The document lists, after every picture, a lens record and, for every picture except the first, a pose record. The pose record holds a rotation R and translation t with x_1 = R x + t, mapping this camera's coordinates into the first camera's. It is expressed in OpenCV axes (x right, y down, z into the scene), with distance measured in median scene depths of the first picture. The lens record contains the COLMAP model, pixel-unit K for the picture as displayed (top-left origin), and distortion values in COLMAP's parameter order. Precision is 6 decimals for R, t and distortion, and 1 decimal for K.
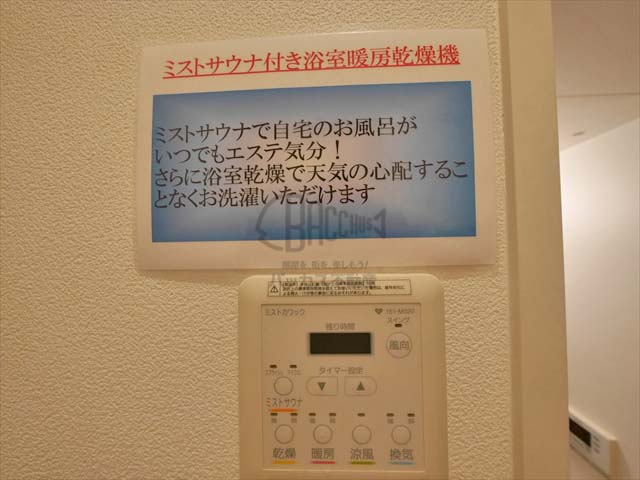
lens RADIAL K [[266.3, 0, 320.8], [0, 266.3, 240.9], [0, 0, 1]] dist [-0.010041, 0.001022]
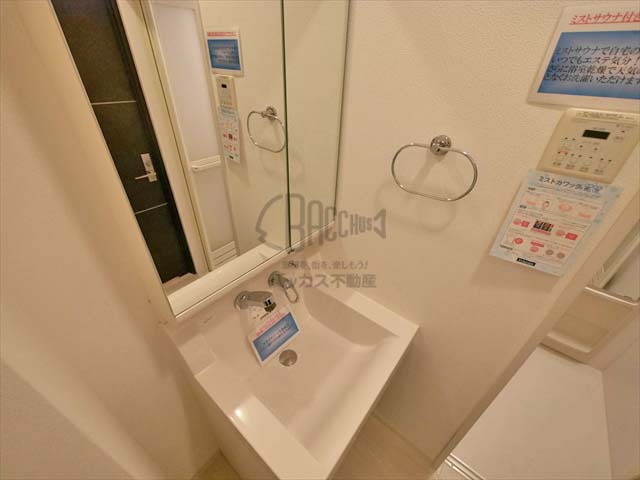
lens RADIAL K [[266.3, 0, 319.9], [0, 266.3, 240.4], [0, 0, 1]] dist [-0.010041, 0.001022]
pose [[0.804642, 0.358863, -0.473042, -0.606374], [-0.013114, 0.807235, 0.590084, -0.396224], [0.593616, -0.468603, 0.654241, -3.450476]]
